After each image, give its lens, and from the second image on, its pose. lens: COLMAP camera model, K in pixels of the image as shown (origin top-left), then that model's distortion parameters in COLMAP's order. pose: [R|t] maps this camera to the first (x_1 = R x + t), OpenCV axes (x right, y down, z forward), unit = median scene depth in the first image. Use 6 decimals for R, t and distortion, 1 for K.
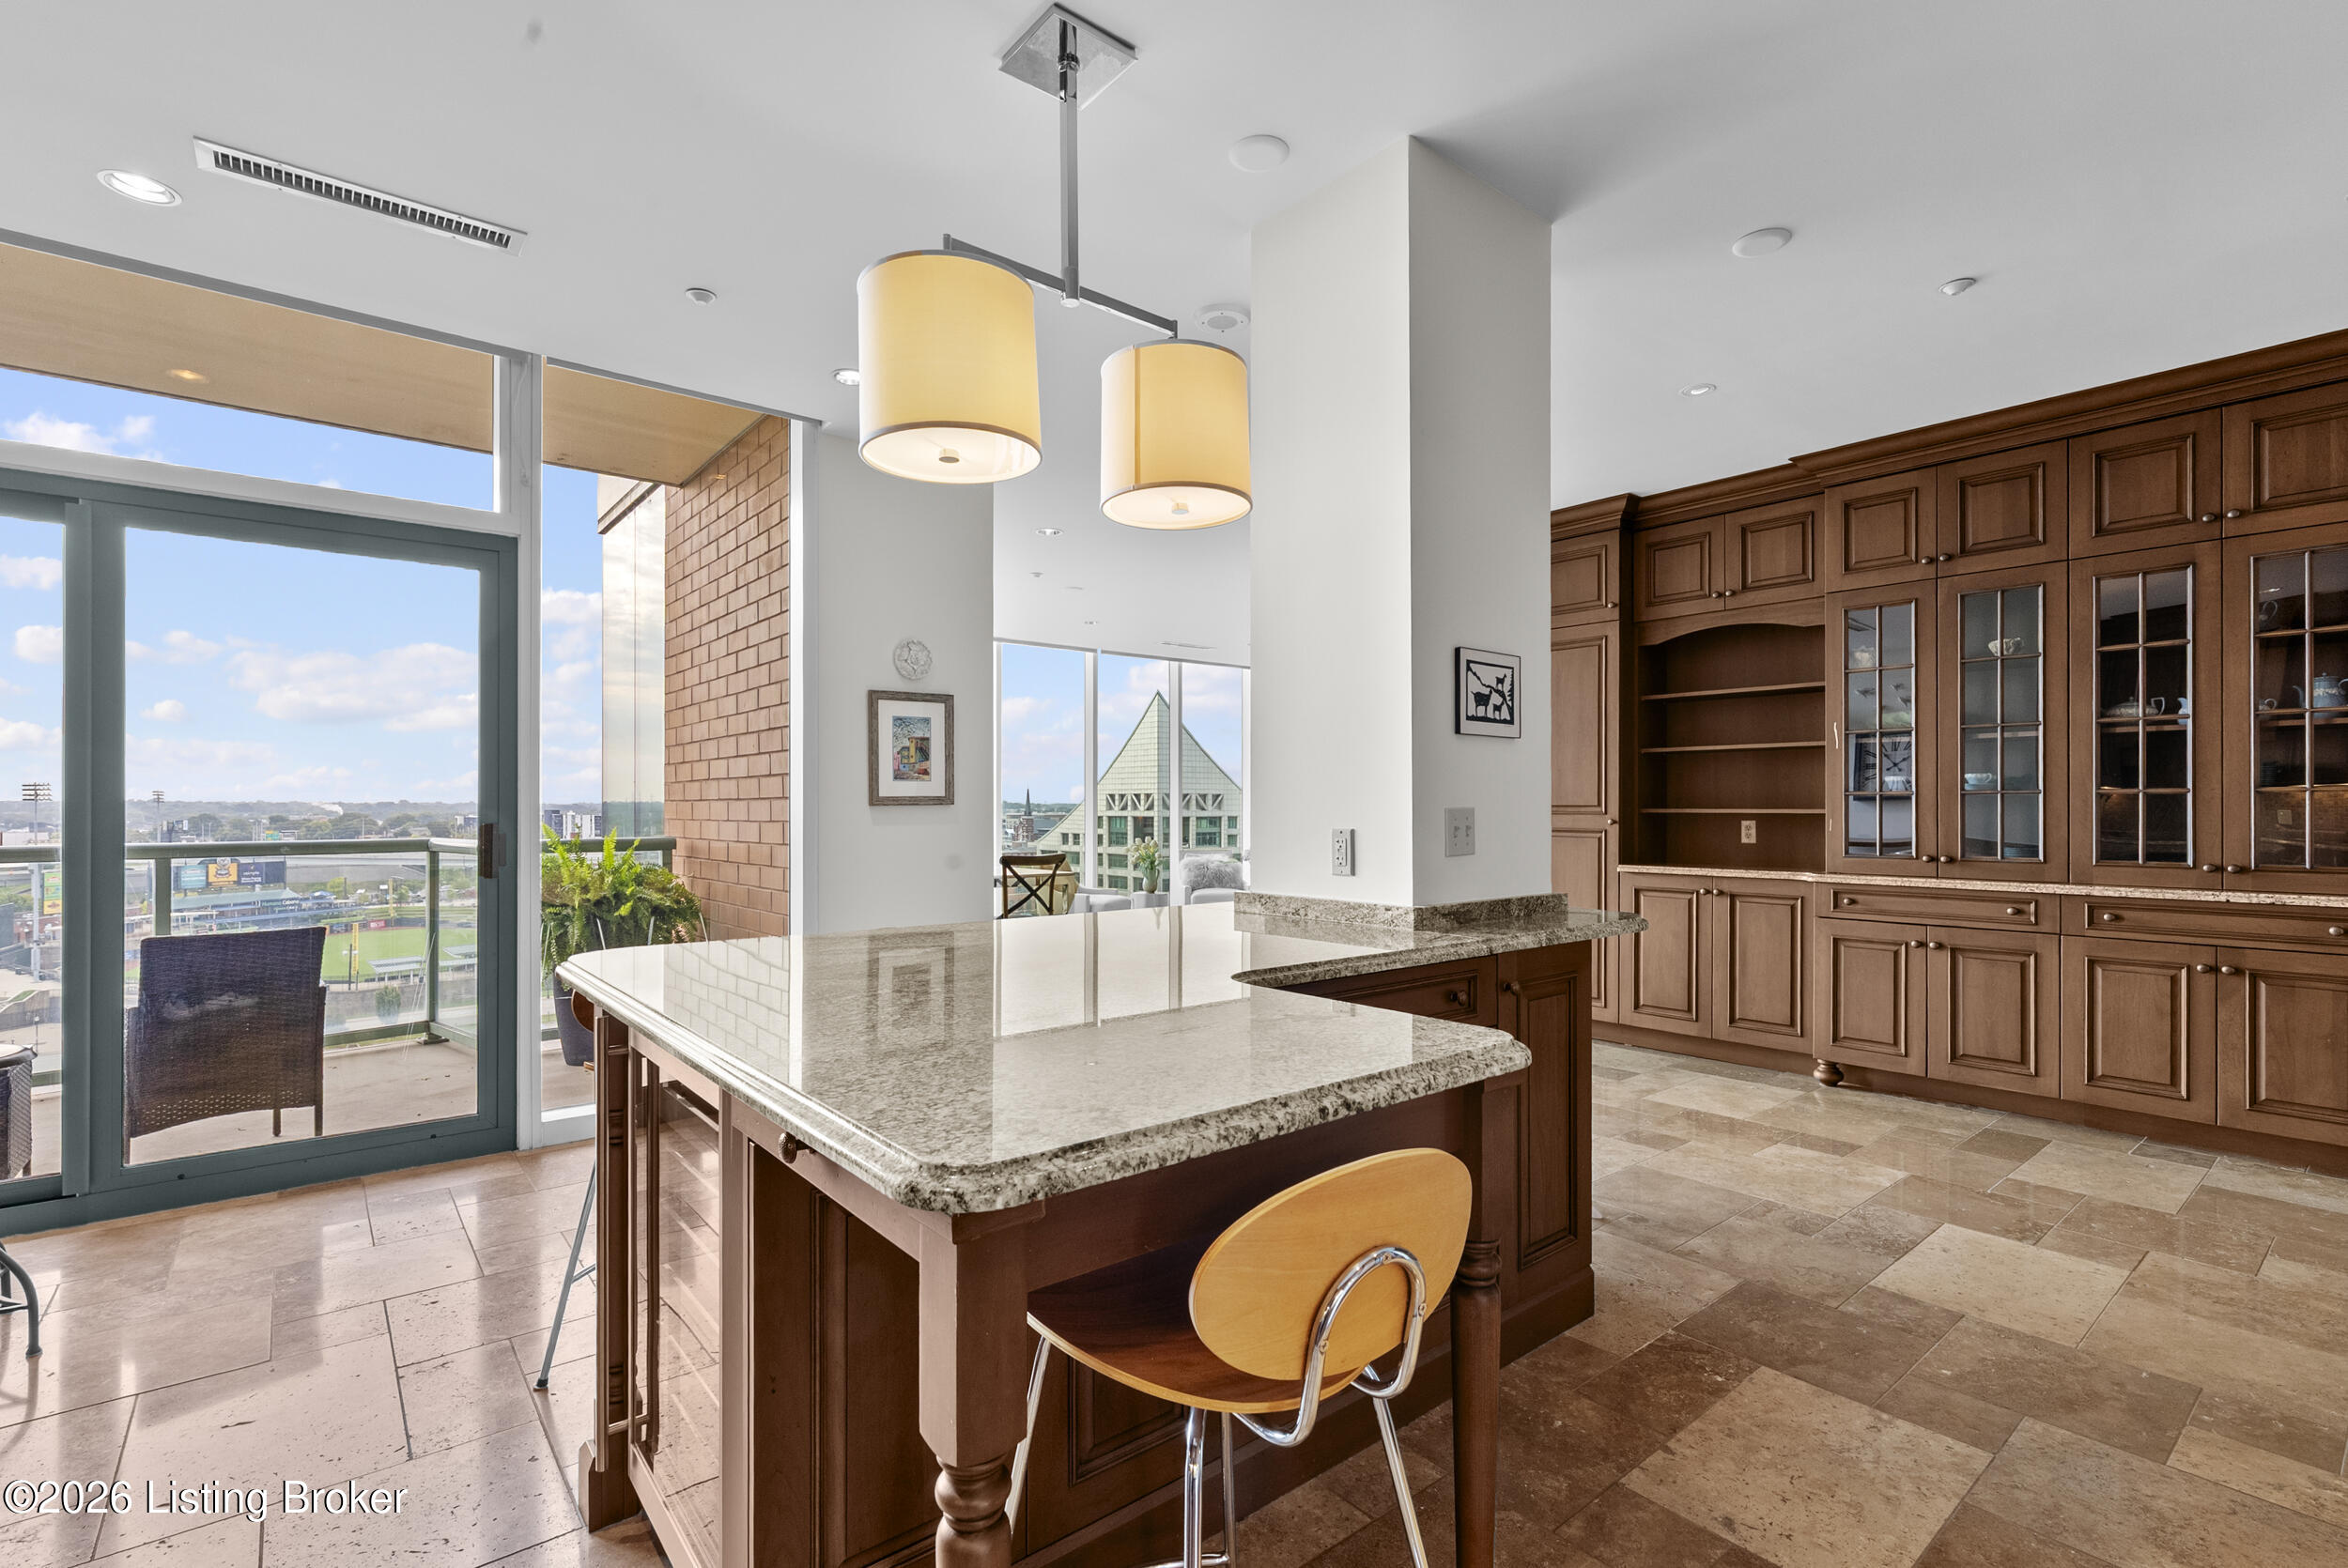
lens RADIAL K [[1071.1, 0, 1195.2], [0, 1071.1, 800.1], [0, 0, 1]] dist [-0.001478, 0.001290]
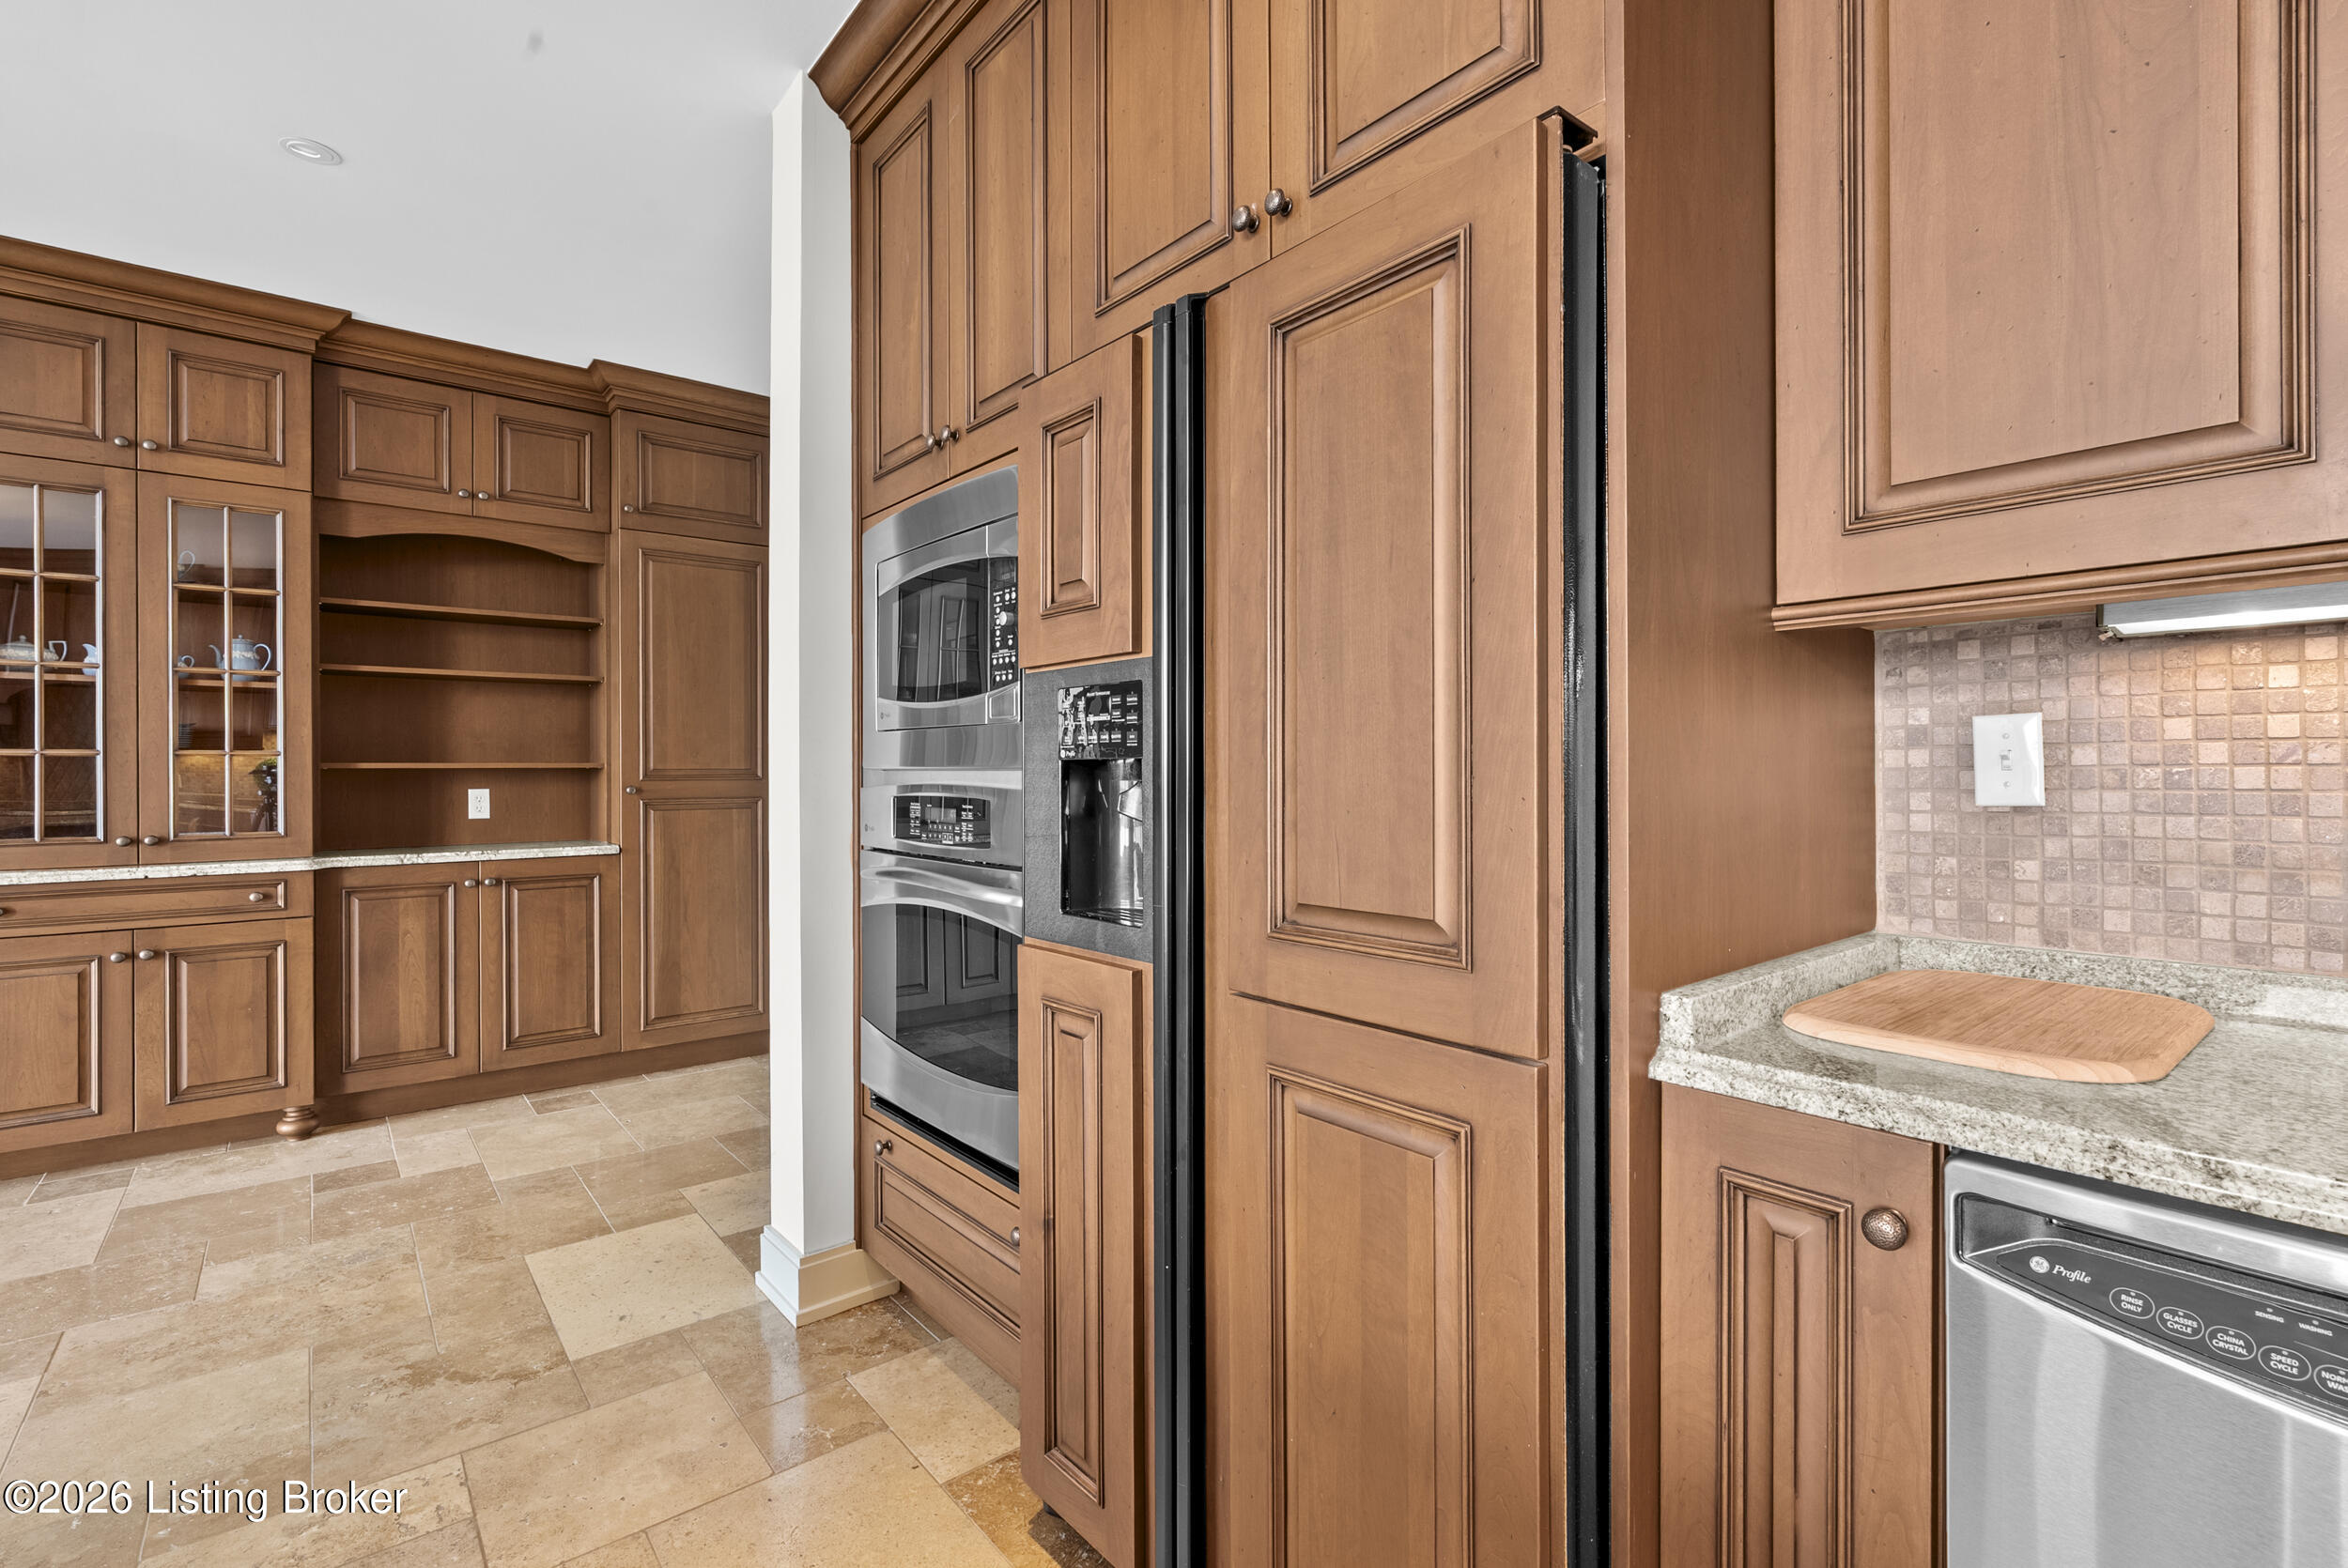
lens RADIAL K [[1060.7, 0, 1180.5], [0, 1060.7, 780.0], [0, 0, 1]] dist [-0.001174, 0.000381]
pose [[0.009605, -0.005962, 0.999936, 0.089493], [-0.005692, 0.999966, 0.006017, 0.003257], [-0.999938, -0.005749, 0.009570, 0.129089]]
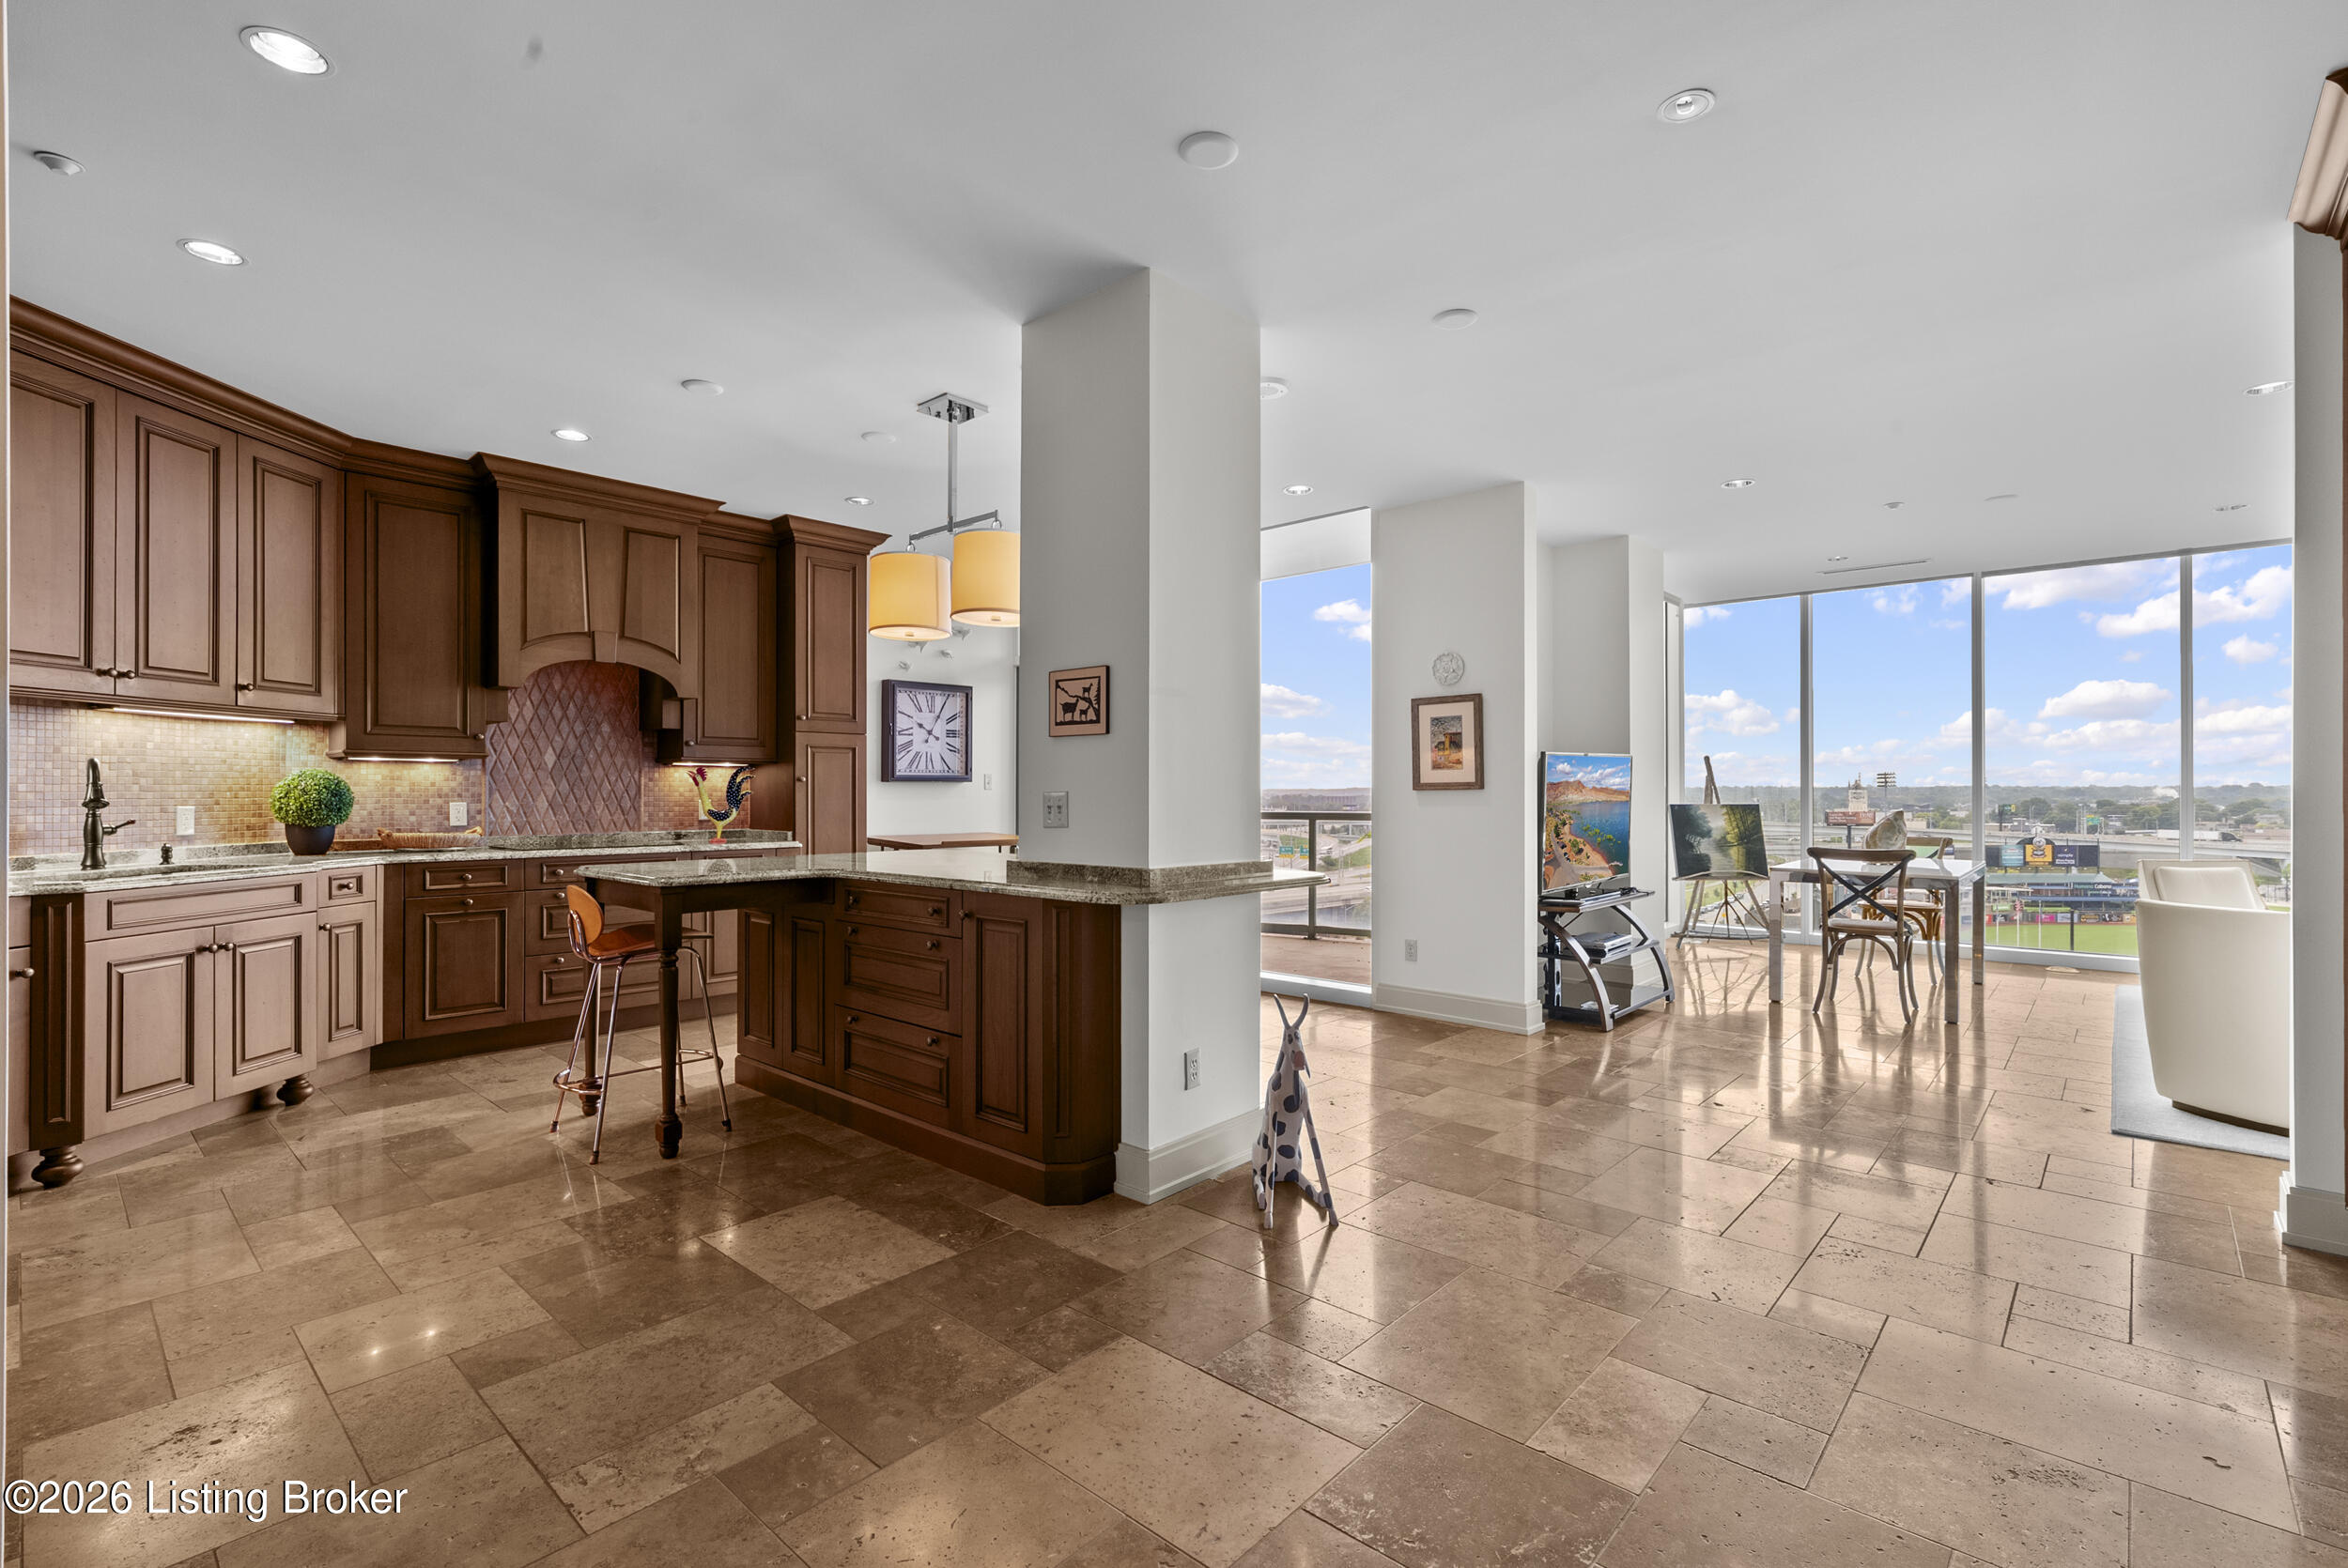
lens RADIAL K [[1060.7, 0, 1180.5], [0, 1060.7, 780.0], [0, 0, 1]] dist [-0.001174, 0.000381]
pose [[0.136285, -0.011235, -0.990606, 1.052658], [0.006922, 0.999922, -0.010389, 0.004856], [0.990645, -0.005441, 0.136353, 0.651250]]
